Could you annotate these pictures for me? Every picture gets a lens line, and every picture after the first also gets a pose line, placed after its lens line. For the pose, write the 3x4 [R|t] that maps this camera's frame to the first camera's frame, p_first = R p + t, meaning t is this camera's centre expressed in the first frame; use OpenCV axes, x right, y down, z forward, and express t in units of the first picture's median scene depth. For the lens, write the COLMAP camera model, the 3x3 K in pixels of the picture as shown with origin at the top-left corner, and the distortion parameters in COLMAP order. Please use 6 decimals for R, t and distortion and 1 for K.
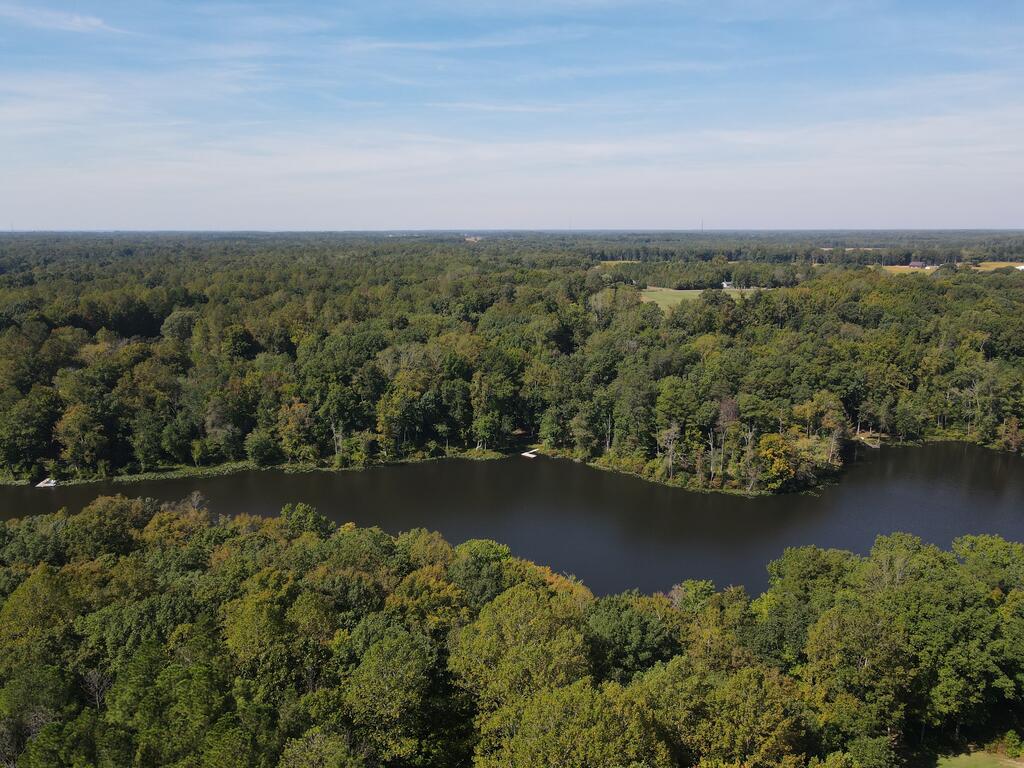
lens RADIAL K [[799.6, 0, 524.4], [0, 799.6, 381.3], [0, 0, 1]] dist [0.031526, -0.052674]
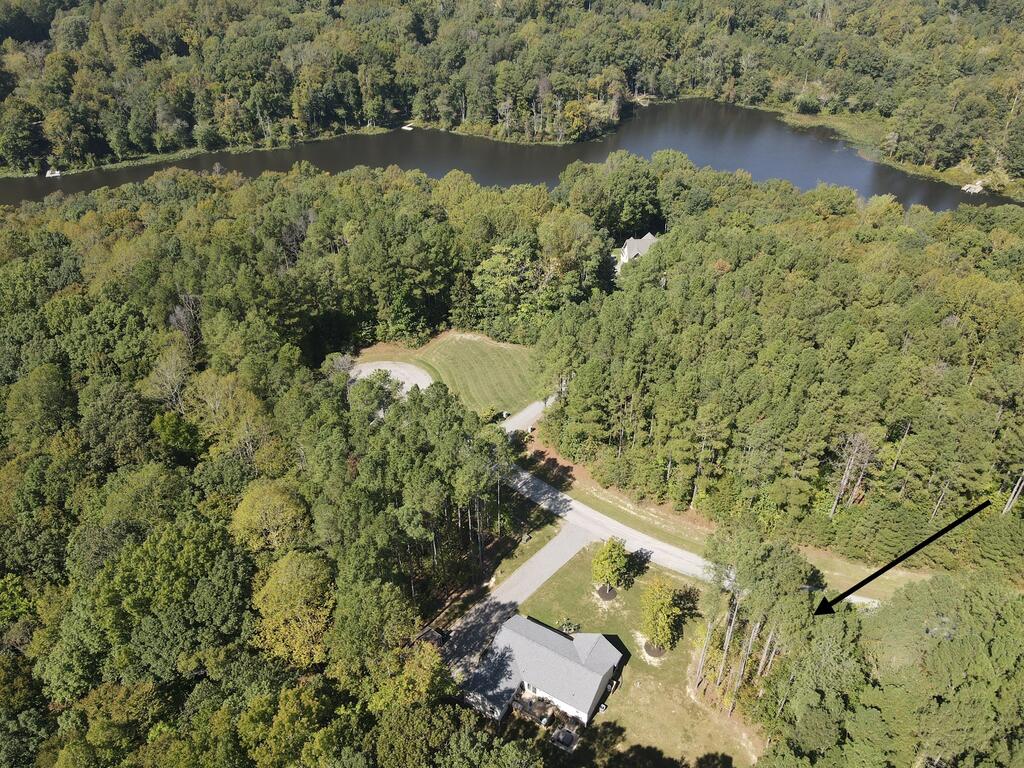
lens RADIAL K [[732.9, 0, 512.0], [0, 732.9, 384.0], [0, 0, 1]] dist [0.007392, 0.005961]
pose [[0.980504, -0.123740, 0.152644, -0.066989], [0.050145, 0.908667, 0.414500, -0.023876], [-0.189993, -0.398764, 0.897156, -0.361646]]
